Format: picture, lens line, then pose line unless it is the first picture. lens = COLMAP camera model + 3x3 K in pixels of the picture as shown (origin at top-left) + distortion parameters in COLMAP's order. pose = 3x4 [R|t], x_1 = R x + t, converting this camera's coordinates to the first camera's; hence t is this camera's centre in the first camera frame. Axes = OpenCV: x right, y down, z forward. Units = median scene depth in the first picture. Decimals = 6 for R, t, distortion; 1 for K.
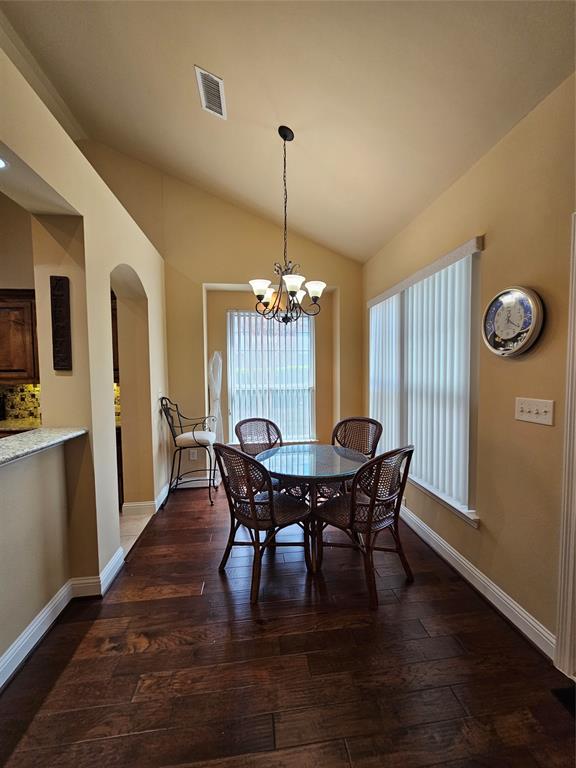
lens RADIAL K [[311.8, 0, 290.1], [0, 311.8, 384.1], [0, 0, 1]] dist [-0.000069, -0.000147]
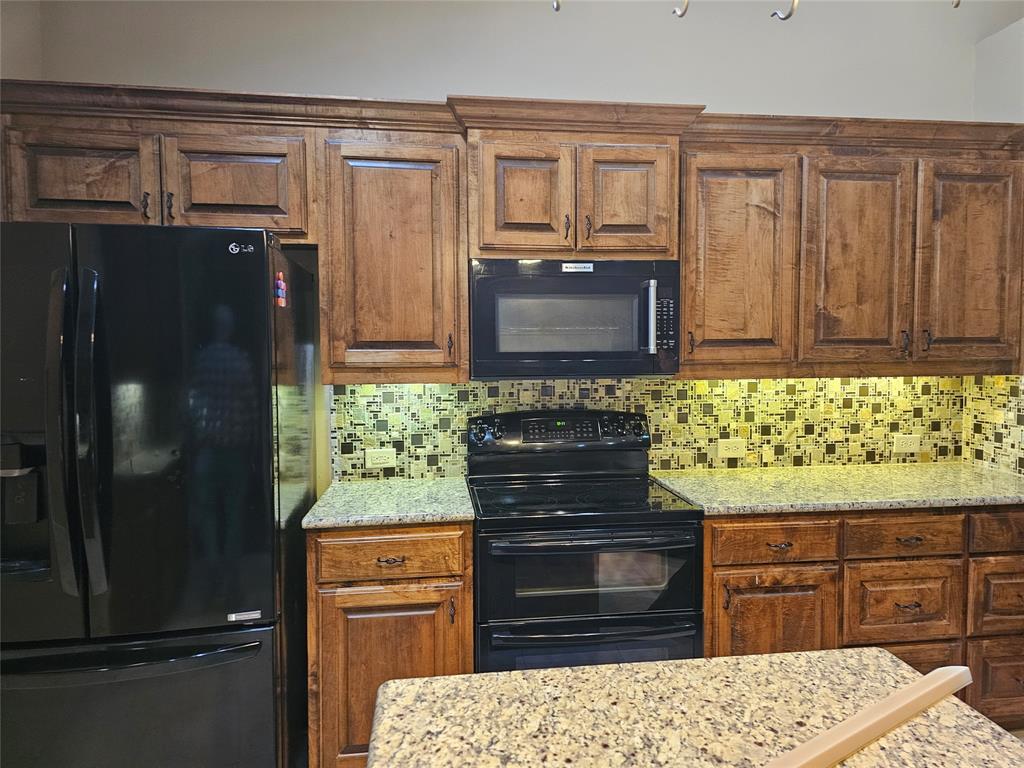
lens RADIAL K [[685.7, 0, 513.9], [0, 685.7, 381.7], [0, 0, 1]] dist [0.004734, -0.000255]
pose [[0.999945, 0.002436, -0.010167, -1.153044], [-0.002265, 0.999857, 0.016774, -0.009717], [0.010206, -0.016750, 0.999808, 0.188883]]
